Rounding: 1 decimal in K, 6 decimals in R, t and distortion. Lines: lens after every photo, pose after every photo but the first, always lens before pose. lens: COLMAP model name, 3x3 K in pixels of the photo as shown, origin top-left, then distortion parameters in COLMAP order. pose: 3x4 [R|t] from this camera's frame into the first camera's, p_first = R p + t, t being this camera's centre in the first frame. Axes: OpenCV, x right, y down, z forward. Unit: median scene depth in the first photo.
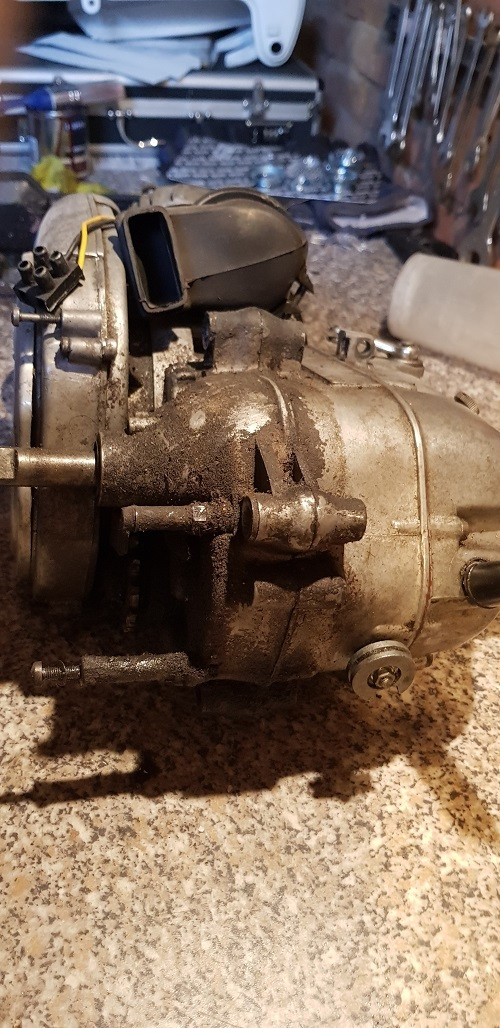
lens RADIAL K [[860.0, 0, 269.9], [0, 860.0, 476.7], [0, 0, 1]] dist [0.051229, -0.149002]
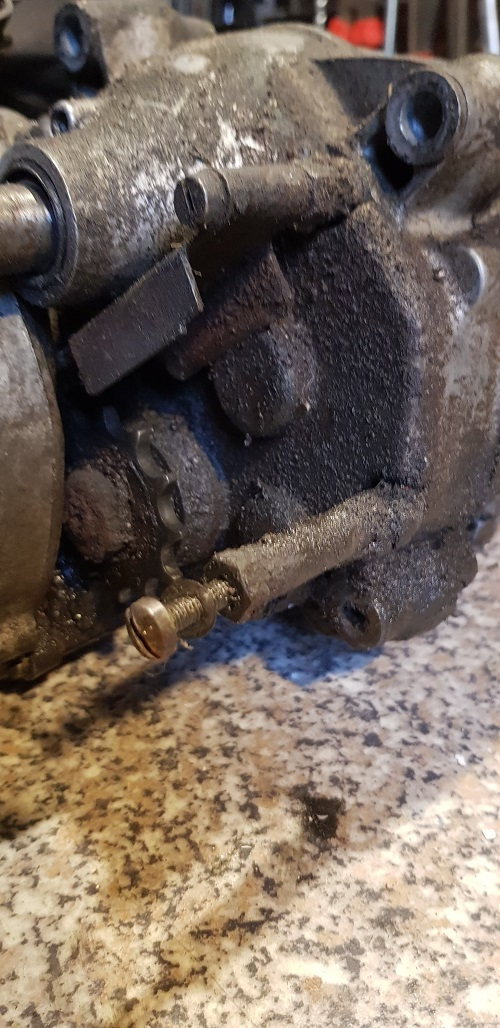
lens RADIAL K [[860.0, 0, 269.9], [0, 860.0, 476.7], [0, 0, 1]] dist [0.051229, -0.149002]
pose [[0.821457, -0.373078, 0.431302, -0.329394], [0.442813, 0.893863, -0.070186, 0.192144], [-0.359340, 0.248640, 0.899473, 0.522951]]
